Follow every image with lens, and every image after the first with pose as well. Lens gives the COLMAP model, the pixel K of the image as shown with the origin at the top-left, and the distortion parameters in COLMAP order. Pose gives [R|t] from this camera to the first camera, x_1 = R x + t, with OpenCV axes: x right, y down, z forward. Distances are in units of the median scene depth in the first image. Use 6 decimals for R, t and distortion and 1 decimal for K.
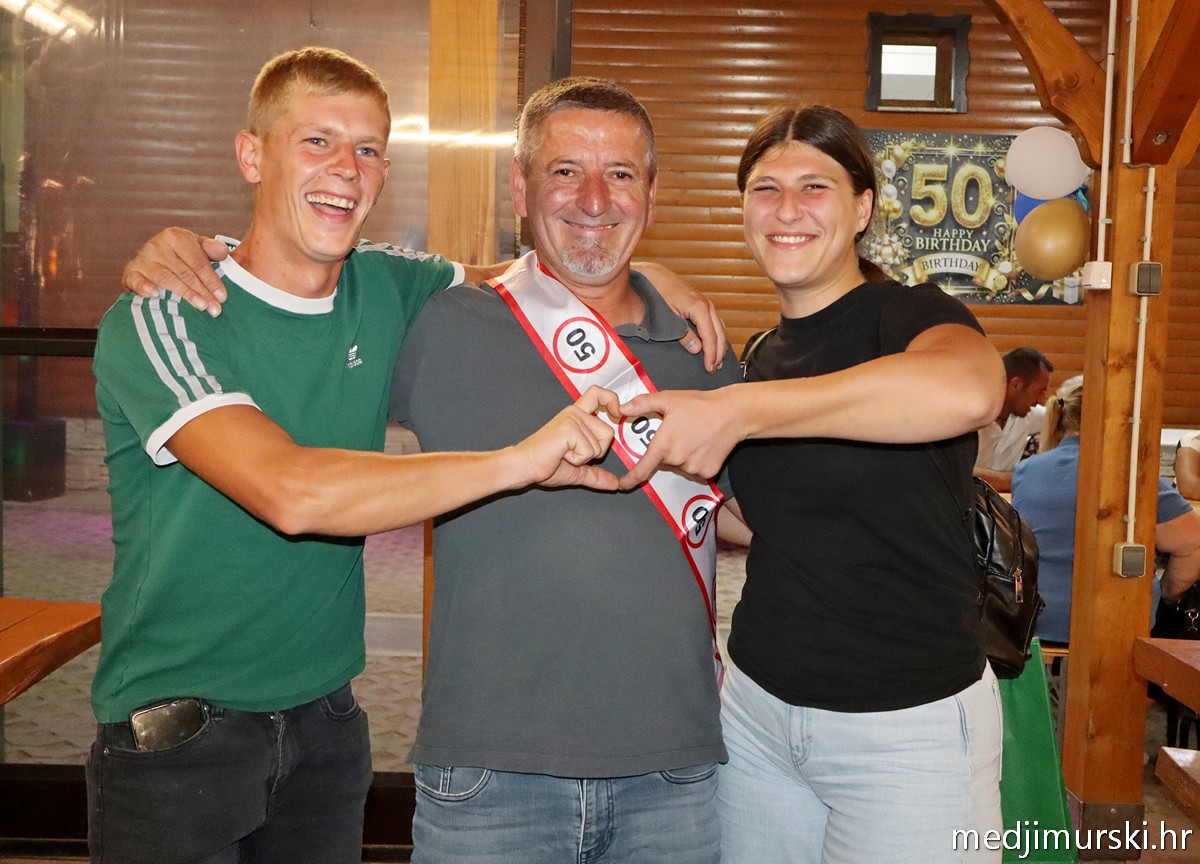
lens RADIAL K [[1413.2, 0, 600.0], [0, 1413.2, 424.6], [0, 0, 1]] dist [0.020515, 0.000000]
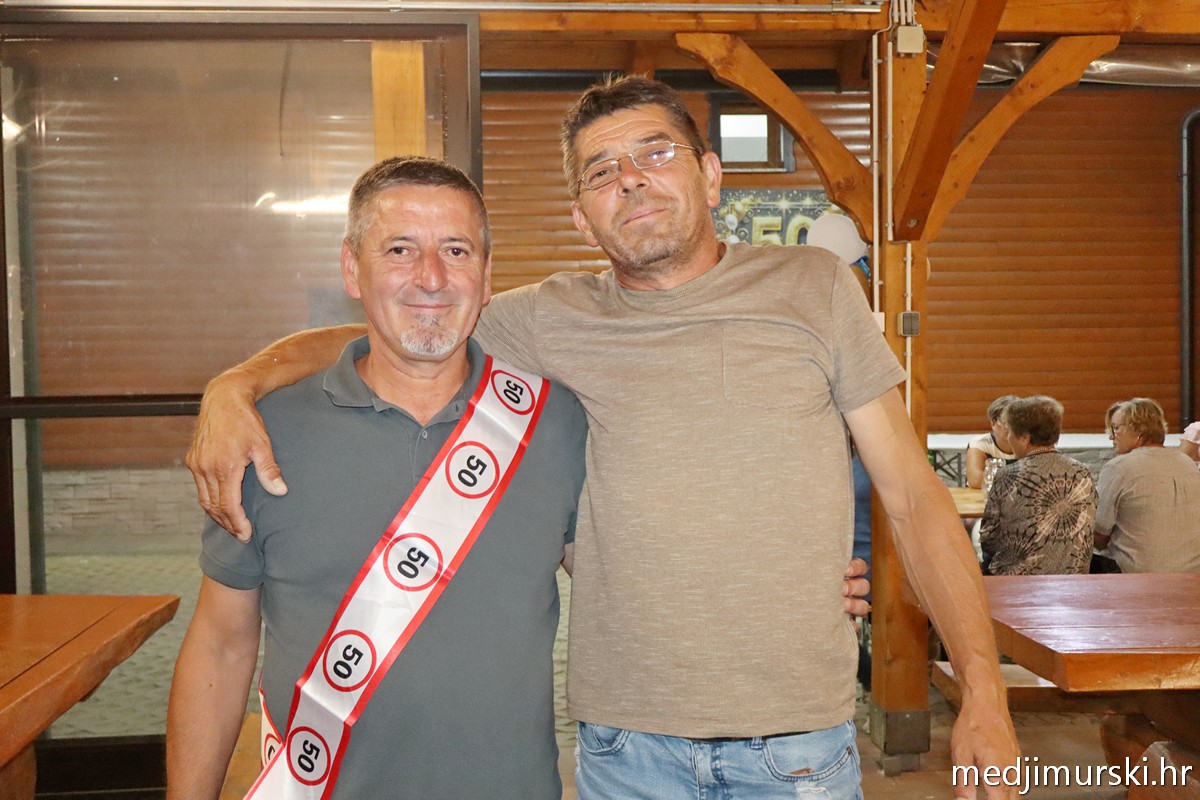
lens RADIAL K [[1423.4, 0, 600.4], [0, 1423.4, 399.7], [0, 0, 1]] dist [-0.002154, 0.000000]
pose [[0.994497, -0.044154, 0.095007, -0.019504], [0.047993, 0.998105, -0.038507, 0.003917], [-0.093127, 0.042855, 0.994732, -0.142016]]
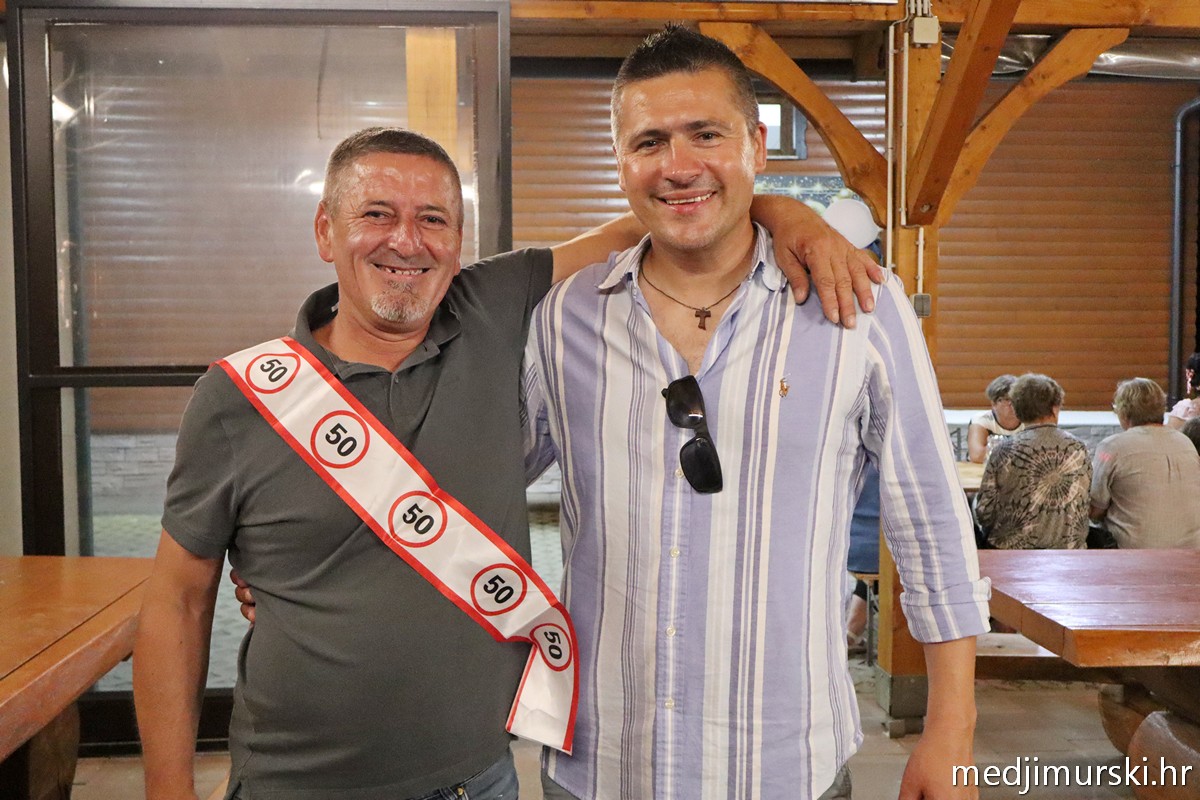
lens RADIAL K [[1326.7, 0, 597.7], [0, 1326.7, 404.4], [0, 0, 1]] dist [-0.026611, 0.000000]
pose [[0.996134, -0.035144, 0.080514, -0.020478], [0.036431, 0.999230, -0.014567, 0.001774], [-0.079940, 0.017444, 0.996647, -0.125131]]
